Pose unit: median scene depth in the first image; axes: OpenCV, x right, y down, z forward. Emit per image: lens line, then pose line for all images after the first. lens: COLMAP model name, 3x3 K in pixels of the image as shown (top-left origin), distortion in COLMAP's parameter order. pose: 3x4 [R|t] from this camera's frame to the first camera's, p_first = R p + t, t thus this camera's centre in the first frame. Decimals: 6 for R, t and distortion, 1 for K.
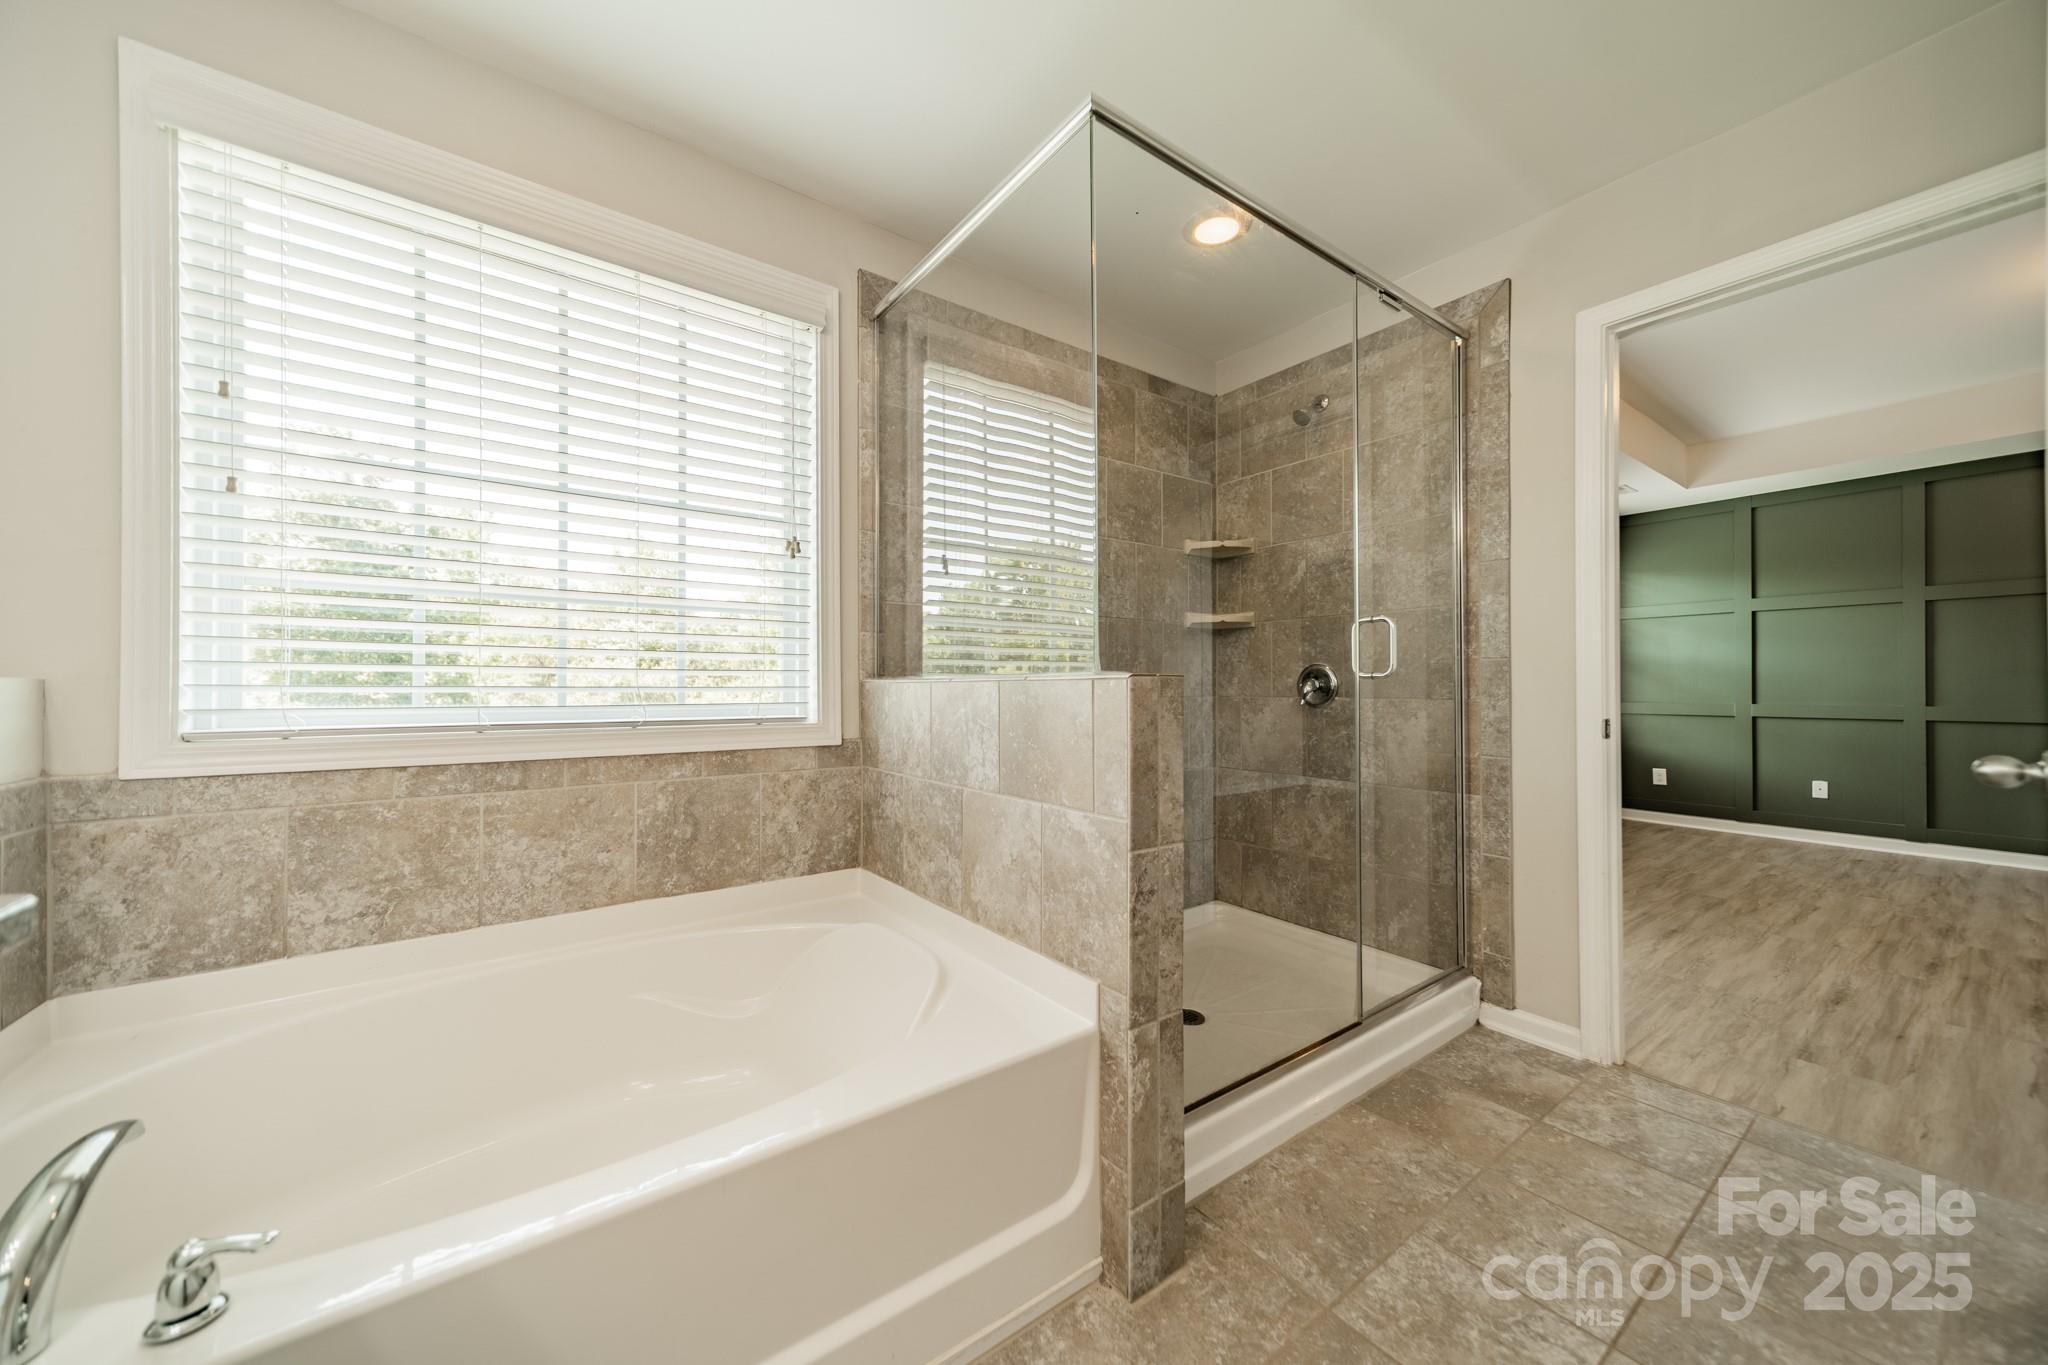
lens RADIAL K [[718.8, 0, 1020.6], [0, 718.8, 679.7], [0, 0, 1]] dist [0.005603, -0.000109]
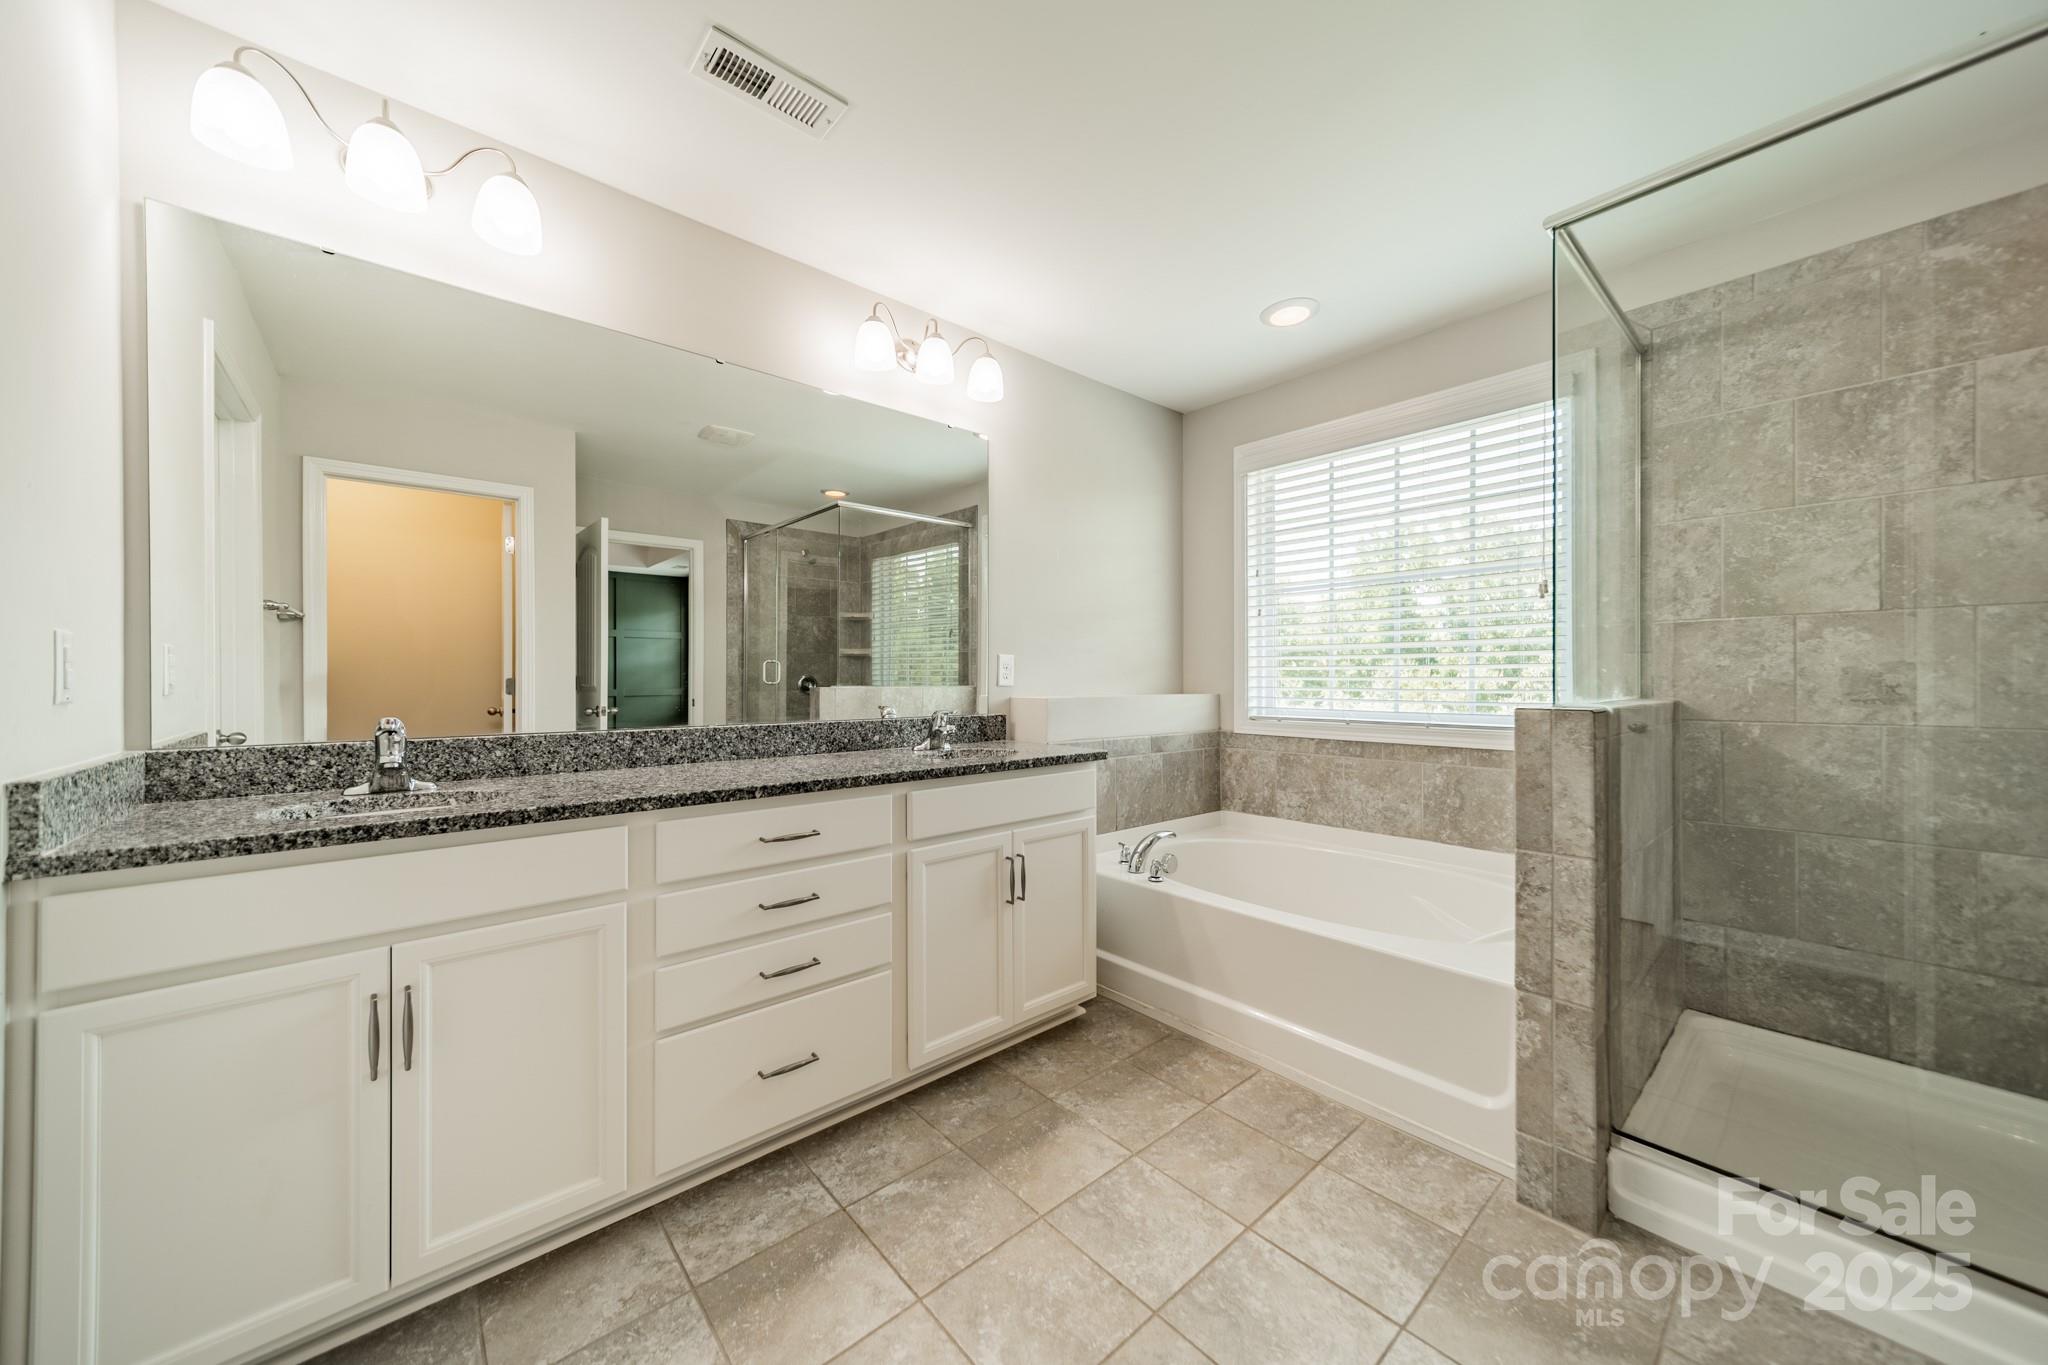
lens RADIAL K [[718.8, 0, 1030.1], [0, 718.8, 678.0], [0, 0, 1]] dist [0.005603, -0.000109]
pose [[0.087951, -0.002317, -0.996122, 1.171221], [0.012782, 0.999918, -0.001197, -0.060939], [0.996043, -0.012627, 0.087973, 0.037993]]
